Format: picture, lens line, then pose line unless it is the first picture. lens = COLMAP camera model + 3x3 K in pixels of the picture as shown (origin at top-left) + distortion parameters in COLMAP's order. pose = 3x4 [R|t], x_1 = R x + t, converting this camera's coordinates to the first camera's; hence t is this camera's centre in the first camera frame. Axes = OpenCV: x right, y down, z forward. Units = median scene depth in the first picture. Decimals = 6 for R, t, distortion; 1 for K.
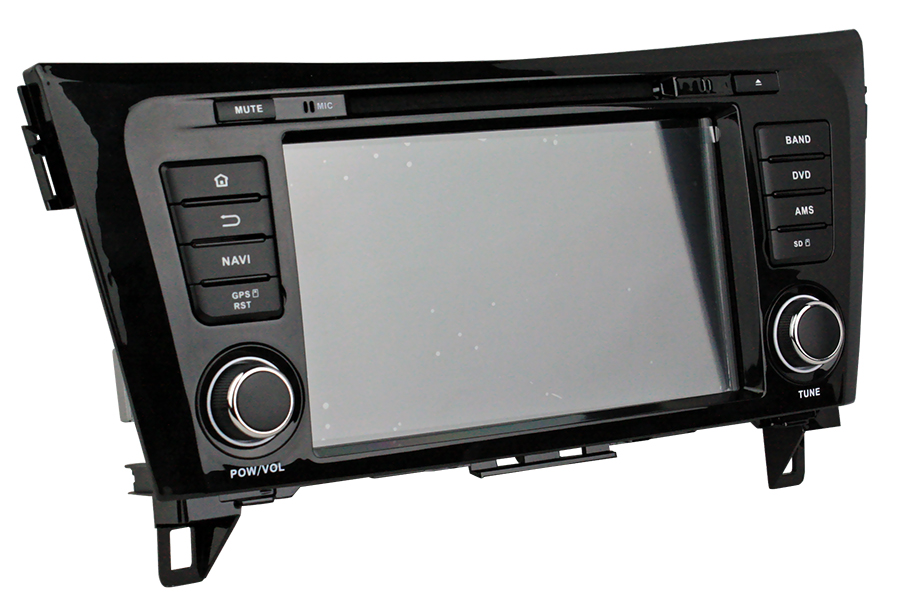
lens RADIAL K [[2176.3, 0, 450.0], [0, 2176.3, 300.0], [0, 0, 1]] dist [-0.321149, -0.012147]
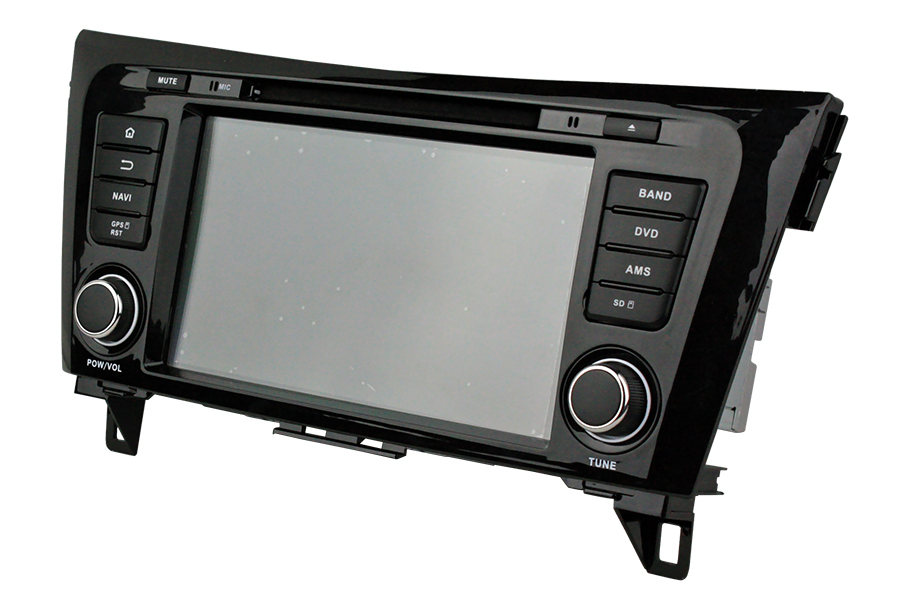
lens RADIAL K [[2176.3, 0, 450.0], [0, 2176.3, 300.0], [0, 0, 1]] dist [-0.321149, -0.012147]
pose [[0.487874, 0.181188, -0.853903, 1.023984], [-0.207924, 0.974186, 0.087915, -0.104658], [0.847789, 0.134655, 0.512954, 0.508845]]
